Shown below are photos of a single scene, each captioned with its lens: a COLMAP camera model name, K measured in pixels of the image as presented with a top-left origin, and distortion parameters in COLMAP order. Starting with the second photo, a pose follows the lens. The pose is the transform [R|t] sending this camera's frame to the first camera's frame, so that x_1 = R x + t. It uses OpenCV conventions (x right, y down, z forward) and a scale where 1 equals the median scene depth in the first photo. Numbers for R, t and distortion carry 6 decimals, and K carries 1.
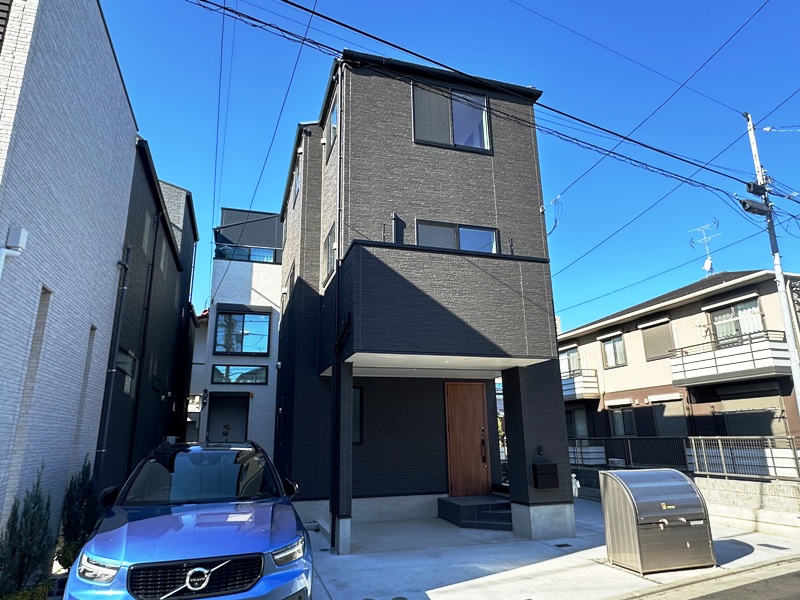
lens RADIAL K [[504.8, 0, 400.0], [0, 504.8, 300.0], [0, 0, 1]] dist [-0.000892, -0.002009]
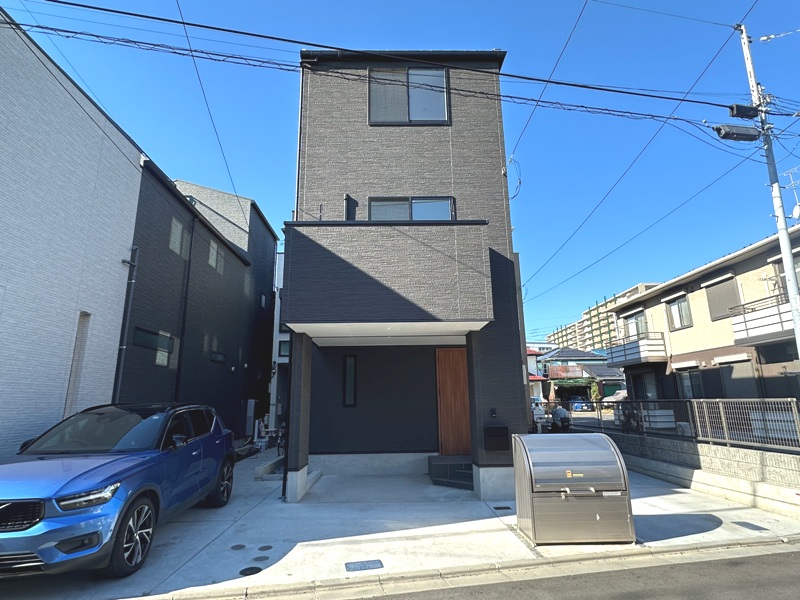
lens RADIAL K [[437.5, 0, 400.0], [0, 437.5, 300.0], [0, 0, 1]] dist [-0.003167, 0.000031]
pose [[0.960258, -0.062141, -0.272107, 0.303805], [0.072701, 0.996935, 0.028891, 0.031512], [0.269478, -0.047525, 0.961833, 0.109819]]
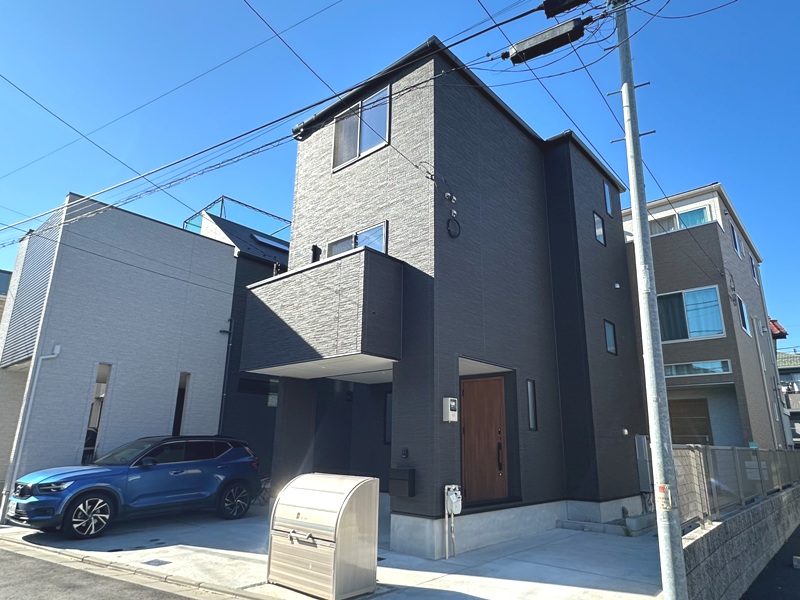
lens RADIAL K [[504.8, 0, 400.0], [0, 504.8, 300.0], [0, 0, 1]] dist [-0.000892, -0.002009]
pose [[0.508022, -0.212676, -0.834675, 0.935123], [0.205070, 0.971038, -0.122607, 0.122770], [0.836576, -0.108880, 0.536922, 0.469987]]
